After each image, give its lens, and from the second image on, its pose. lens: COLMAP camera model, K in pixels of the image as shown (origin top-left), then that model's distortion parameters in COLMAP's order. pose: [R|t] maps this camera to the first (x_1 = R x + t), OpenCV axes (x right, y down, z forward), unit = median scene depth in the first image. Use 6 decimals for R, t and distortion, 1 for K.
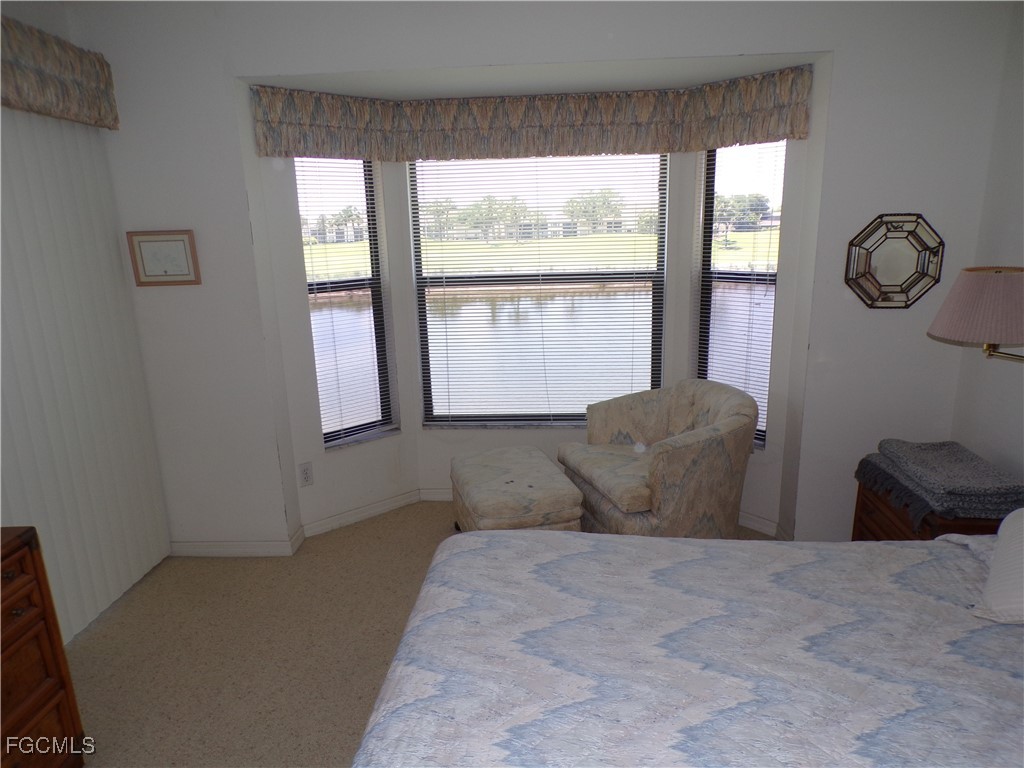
lens RADIAL K [[695.7, 0, 511.2], [0, 695.7, 392.6], [0, 0, 1]] dist [-0.019106, 0.036992]
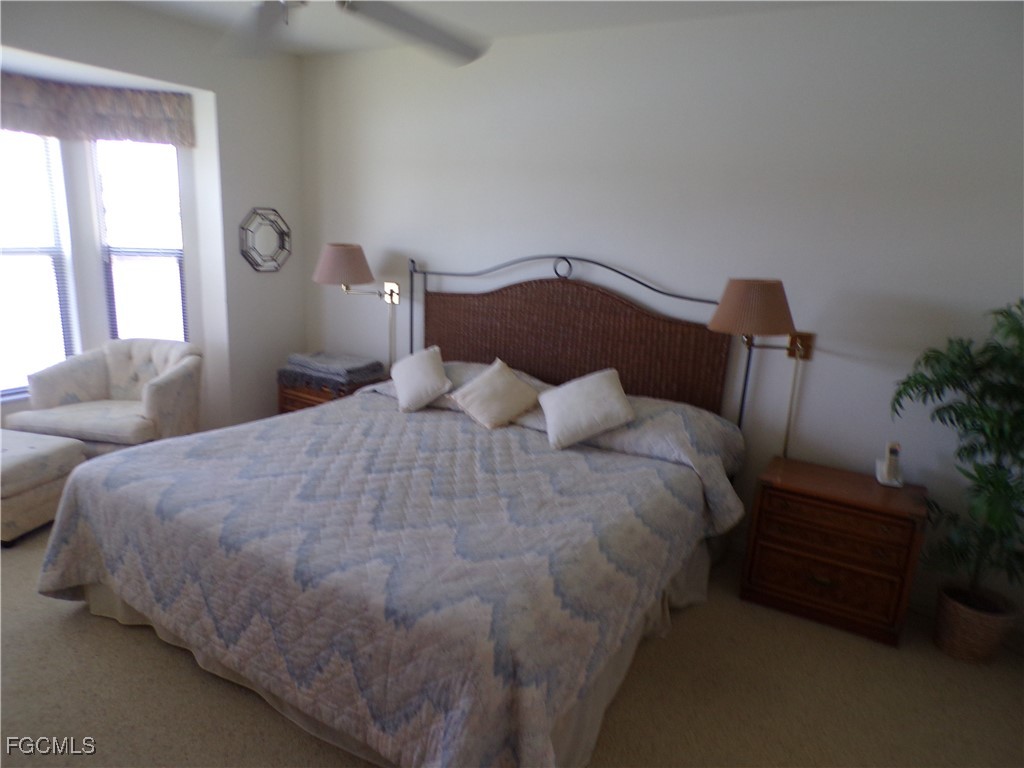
lens RADIAL K [[695.7, 0, 511.2], [0, 695.7, 392.6], [0, 0, 1]] dist [-0.019106, 0.036992]
pose [[0.380112, -0.172220, 0.908766, -2.363467], [0.155536, 0.980423, 0.120743, 0.138172], [-0.911770, 0.095449, 0.399457, -0.243276]]
